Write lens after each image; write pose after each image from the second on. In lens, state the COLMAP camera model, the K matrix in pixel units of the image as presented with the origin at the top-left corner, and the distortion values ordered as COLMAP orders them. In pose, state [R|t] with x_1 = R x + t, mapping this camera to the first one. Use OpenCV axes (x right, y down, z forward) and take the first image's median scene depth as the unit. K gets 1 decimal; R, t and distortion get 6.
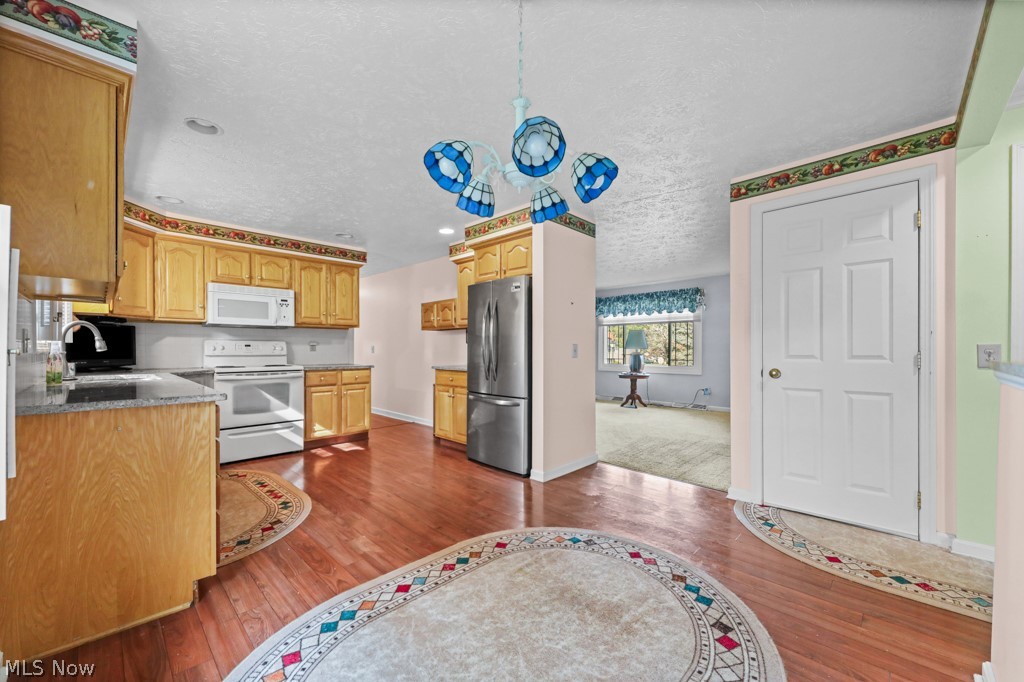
lens RADIAL K [[397.1, 0, 517.1], [0, 397.1, 355.6], [0, 0, 1]] dist [0.013866, -0.002434]
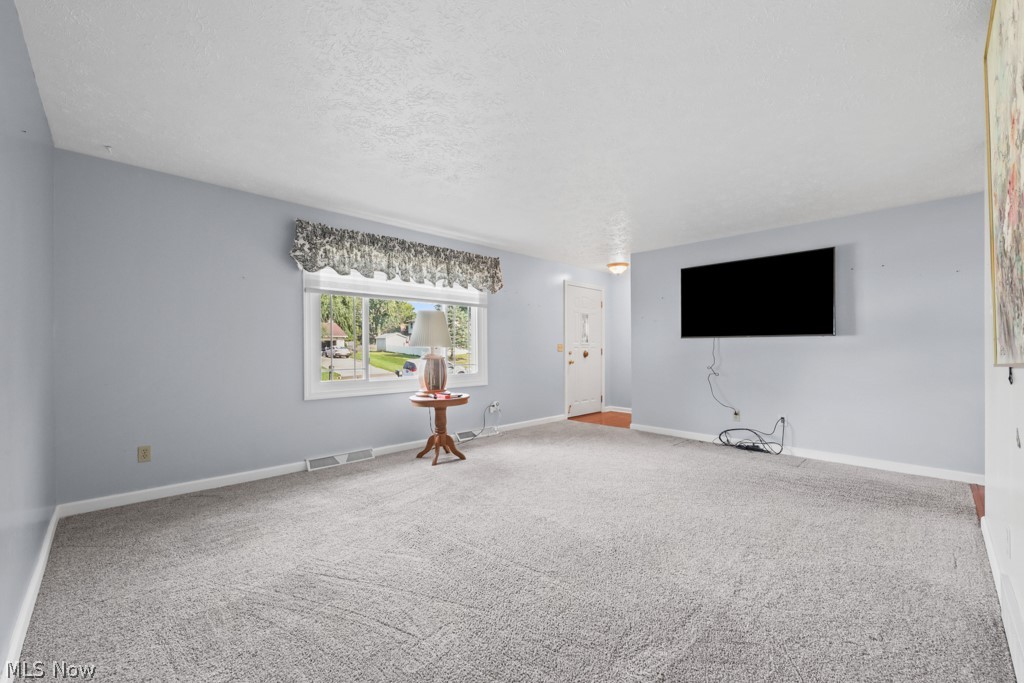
lens RADIAL K [[397.1, 0, 528.5], [0, 397.1, 346.6], [0, 0, 1]] dist [0.013866, -0.002434]
pose [[0.028524, -0.000249, 0.999593, -0.219442], [0.018245, 0.999834, -0.000271, -0.016105], [-0.999427, 0.018246, 0.028524, 0.863704]]
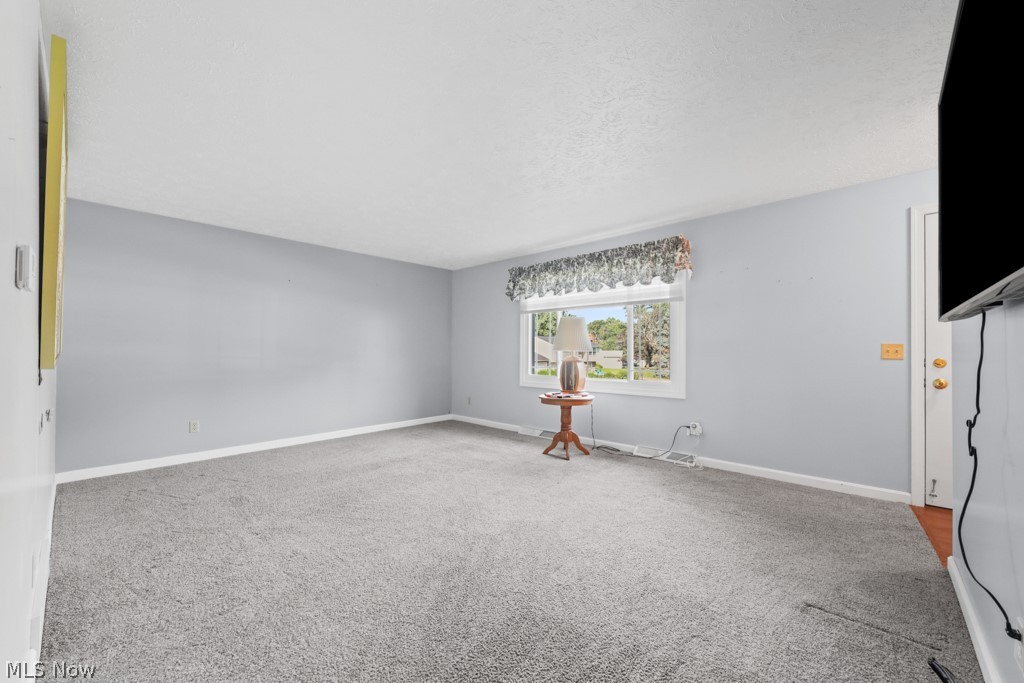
lens RADIAL K [[397.1, 0, 520.8], [0, 397.1, 356.7], [0, 0, 1]] dist [0.013866, -0.002434]
pose [[0.998999, -0.000917, 0.044720, 0.203076], [0.001109, 0.999990, -0.004253, -0.006936], [-0.044716, 0.004299, 0.998991, 0.441148]]
